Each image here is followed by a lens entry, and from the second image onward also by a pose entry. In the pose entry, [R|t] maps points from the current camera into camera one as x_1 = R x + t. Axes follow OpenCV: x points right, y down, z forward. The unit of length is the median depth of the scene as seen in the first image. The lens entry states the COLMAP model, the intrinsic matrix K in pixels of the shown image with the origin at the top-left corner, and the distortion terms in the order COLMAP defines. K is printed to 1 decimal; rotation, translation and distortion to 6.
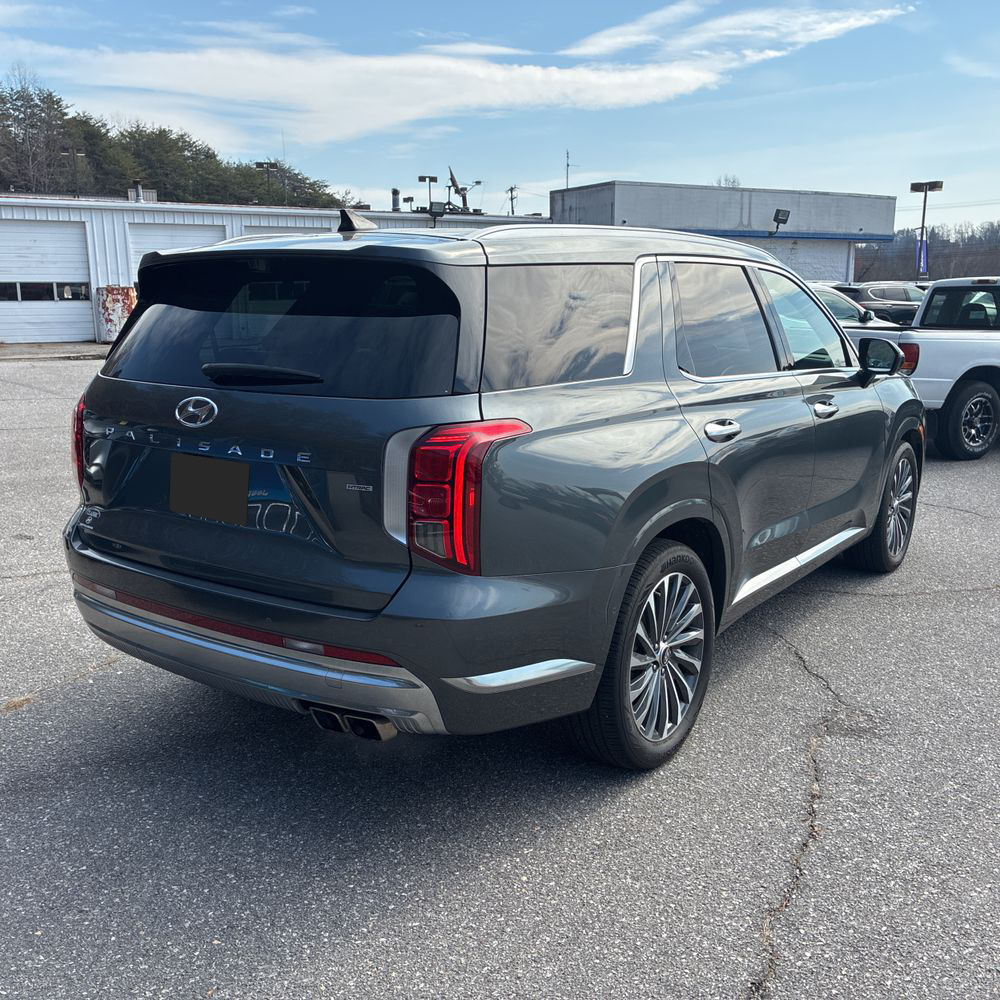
lens RADIAL K [[1015.2, 0, 500.8], [0, 1015.2, 502.9], [0, 0, 1]] dist [0.034635, -0.024144]
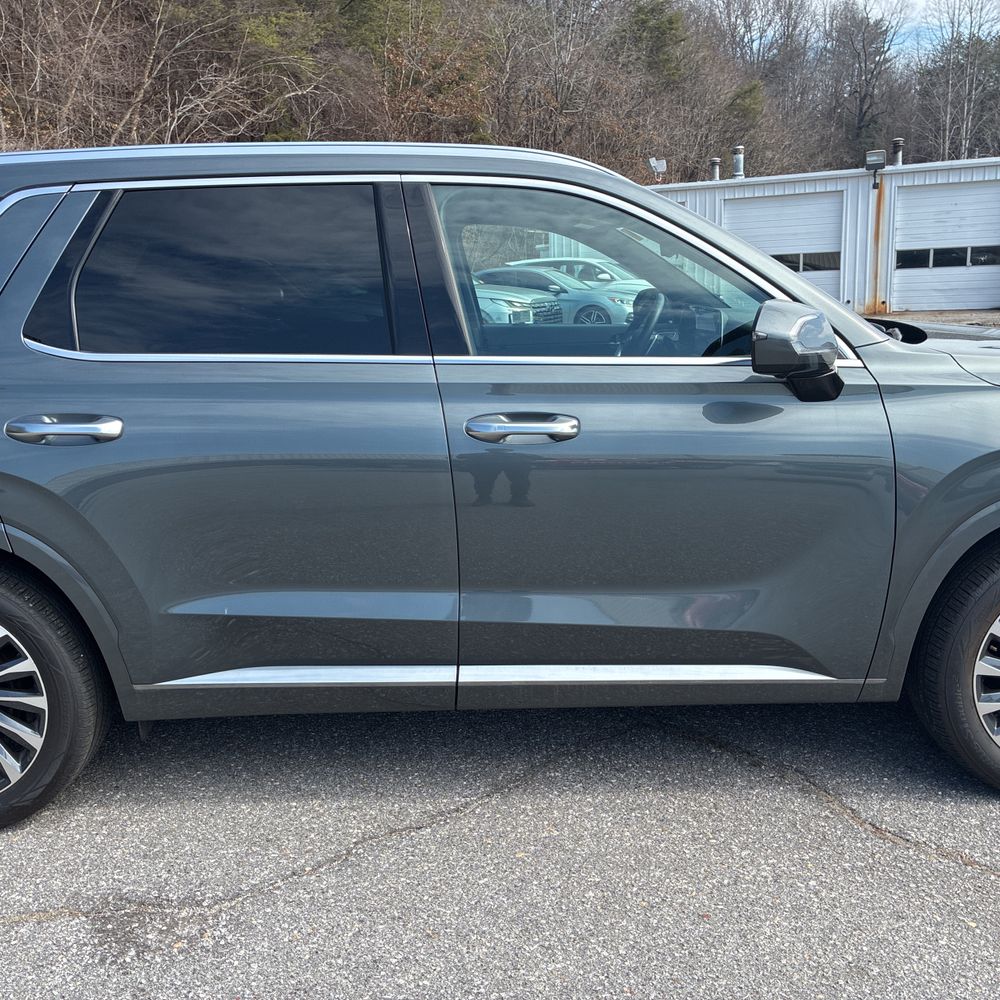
lens RADIAL K [[1015.2, 0, 500.8], [0, 1015.2, 502.9], [0, 0, 1]] dist [0.034635, -0.024144]
pose [[0.584314, 0.158461, -0.795907, 0.924916], [-0.134358, 0.986106, 0.097690, -0.124823], [0.800328, 0.049855, 0.597486, 0.789778]]
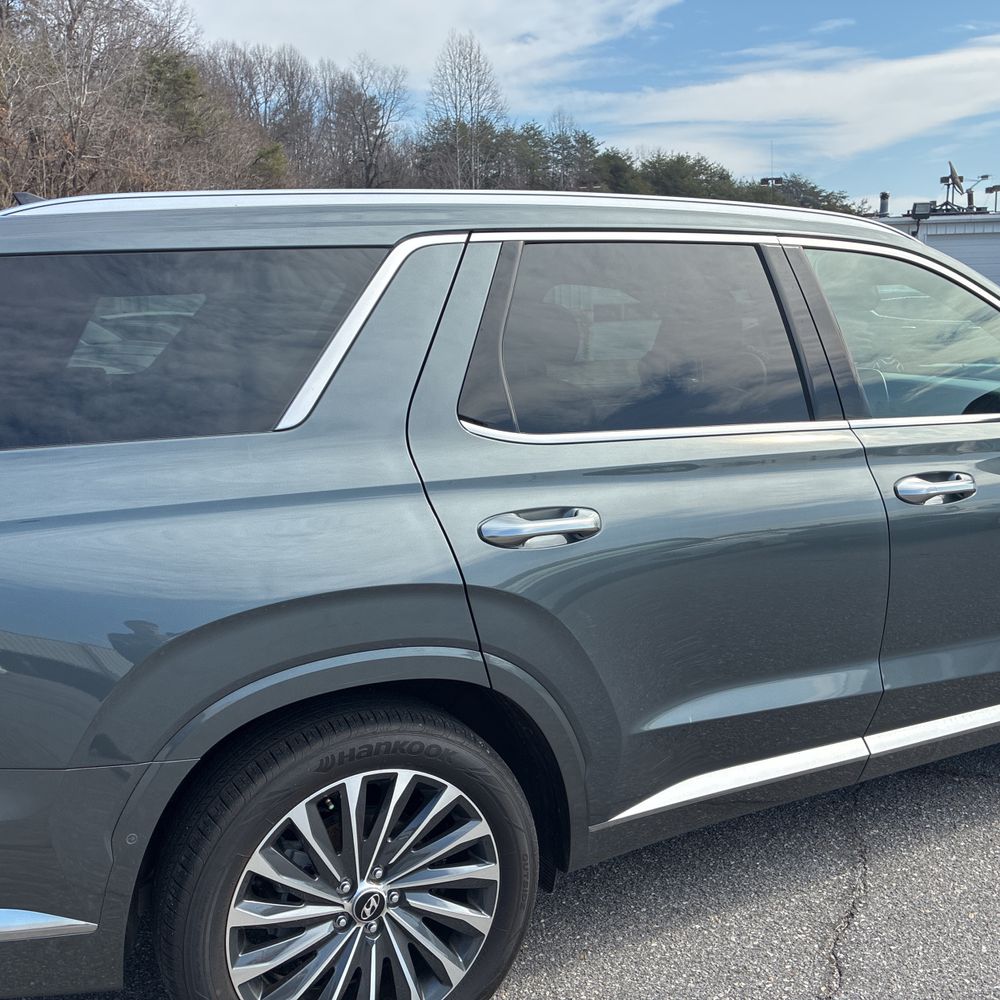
lens RADIAL K [[1015.6, 0, 505.5], [0, 1015.6, 497.1], [0, 0, 1]] dist [0.003624, 0.048198]
pose [[0.885086, 0.058425, -0.461745, 0.446087], [-0.068276, 0.997656, -0.004638, -0.080517], [0.460392, 0.035631, 0.887001, 0.460446]]
